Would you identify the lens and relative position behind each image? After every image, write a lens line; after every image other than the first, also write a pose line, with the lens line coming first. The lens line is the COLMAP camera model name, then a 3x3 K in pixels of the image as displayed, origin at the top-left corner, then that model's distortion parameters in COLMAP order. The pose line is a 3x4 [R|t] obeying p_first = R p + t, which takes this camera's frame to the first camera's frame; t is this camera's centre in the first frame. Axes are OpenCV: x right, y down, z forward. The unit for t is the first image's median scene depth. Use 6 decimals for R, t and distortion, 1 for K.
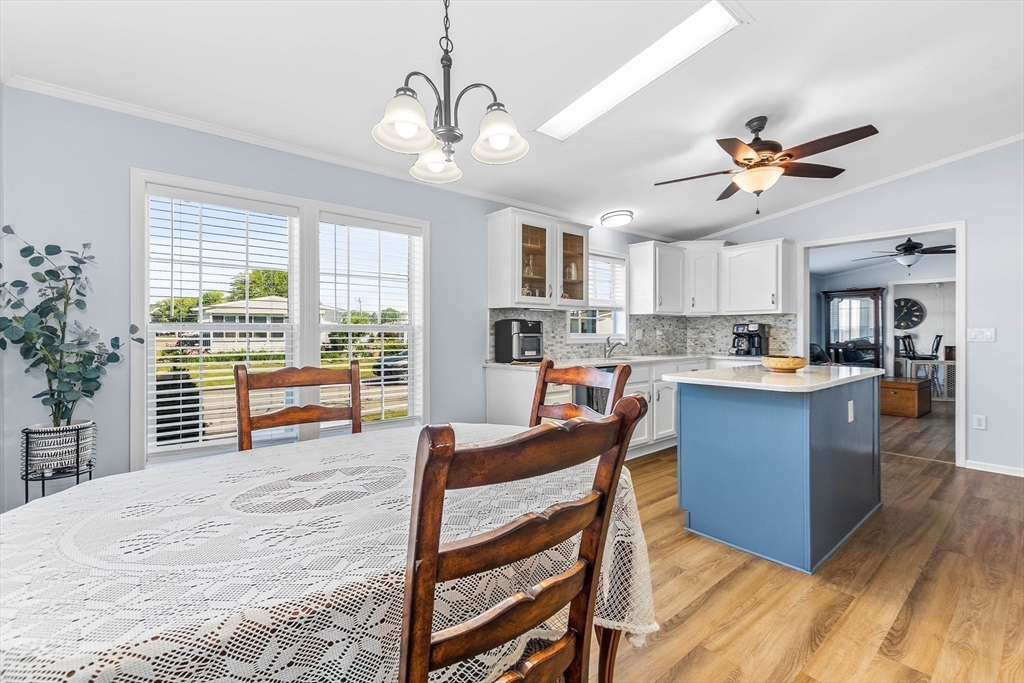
lens RADIAL K [[436.9, 0, 514.6], [0, 436.9, 335.5], [0, 0, 1]] dist [-0.001571, -0.000949]
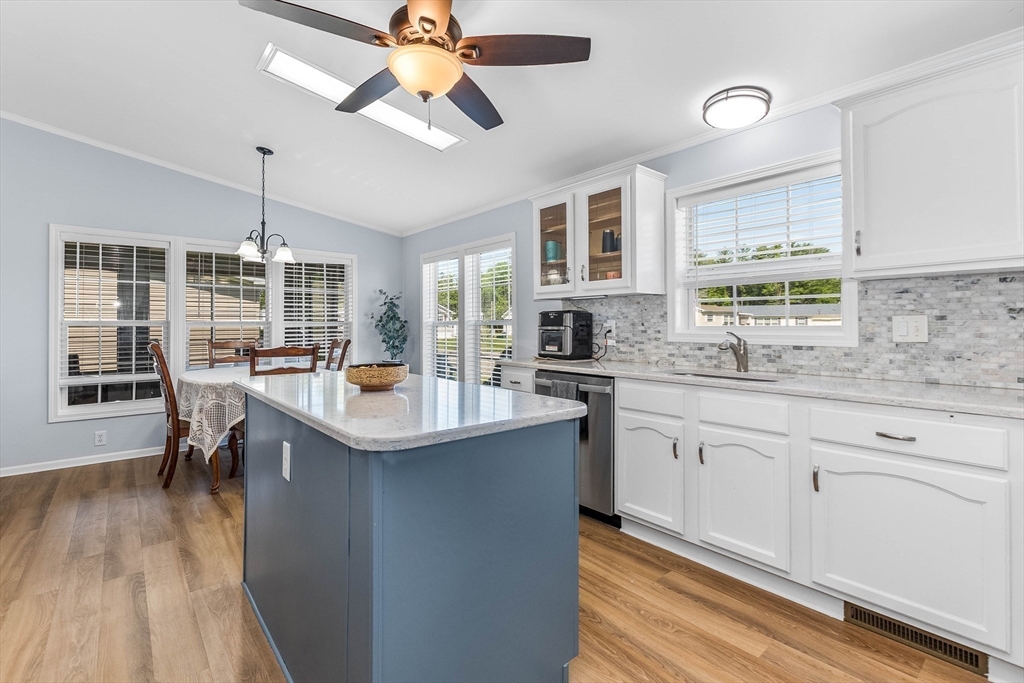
lens RADIAL K [[449.6, 0, 510.7], [0, 449.6, 319.2], [0, 0, 1]] dist [0.001808, 0.000813]
pose [[0.033282, -0.009646, -0.999399, 0.957682], [0.000175, 0.999953, -0.009646, -0.010809], [0.999446, 0.000146, 0.033282, 0.881846]]
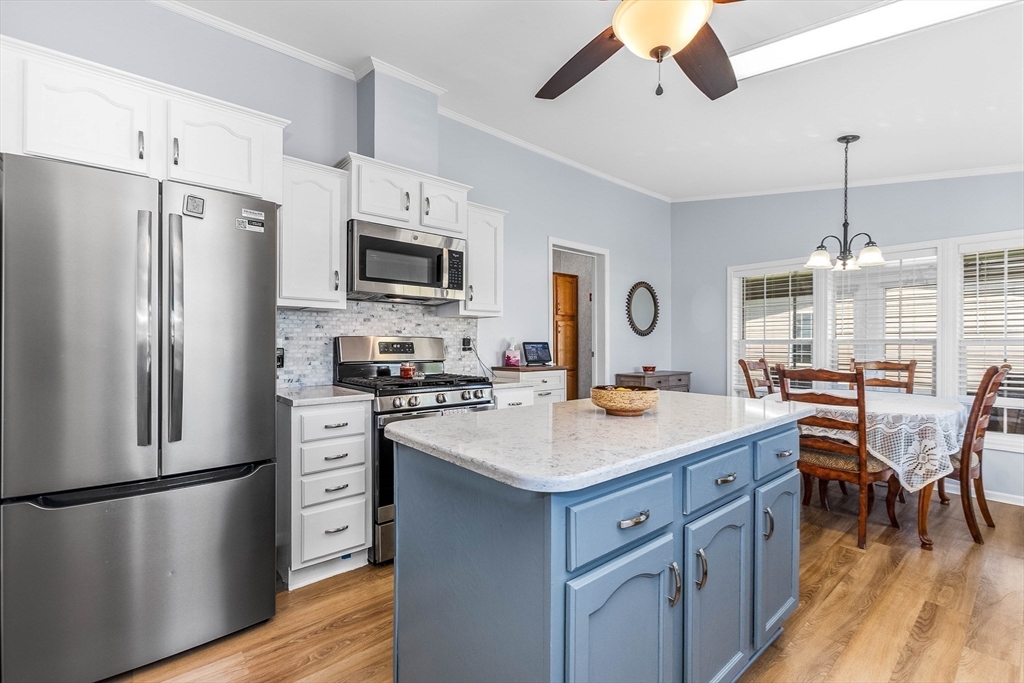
lens RADIAL K [[444.4, 0, 503.0], [0, 444.4, 336.6], [0, 0, 1]] dist [-0.001584, -0.000008]
pose [[-0.999892, -0.002949, -0.014424, 0.611798], [-0.002828, 0.999961, -0.008420, -0.012017], [0.014448, -0.008378, -0.999861, 1.190292]]
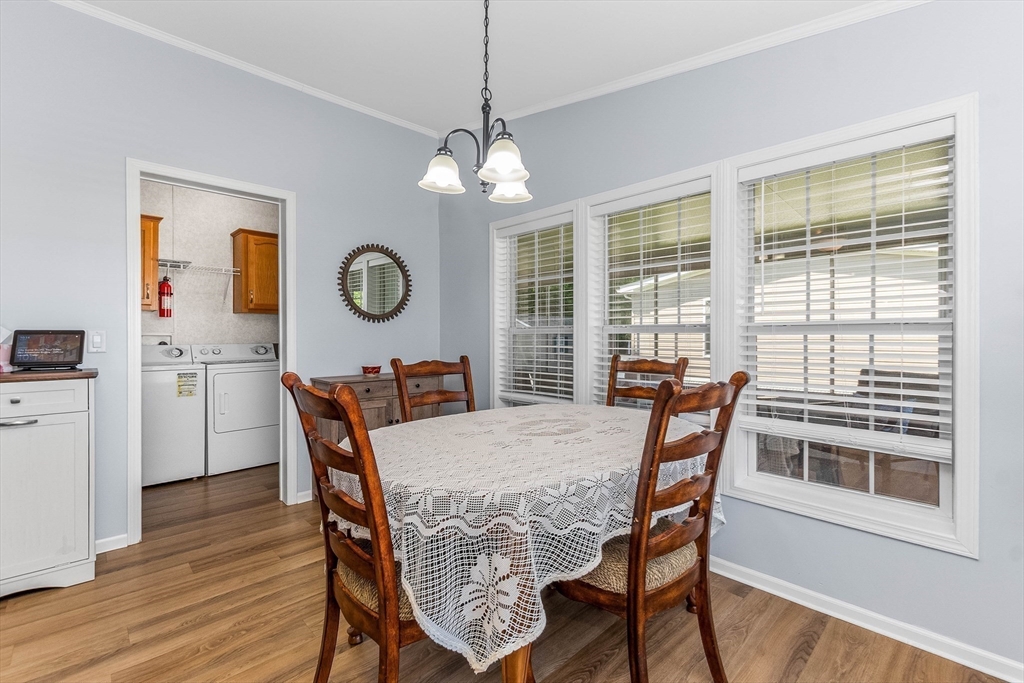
lens RADIAL K [[444.4, 0, 503.0], [0, 444.4, 336.6], [0, 0, 1]] dist [-0.001584, -0.000008]
pose [[-0.998281, 0.001401, -0.058595, -0.050391], [0.000864, 0.999957, 0.009187, -0.005176], [0.058605, 0.009120, -0.998240, 0.794348]]
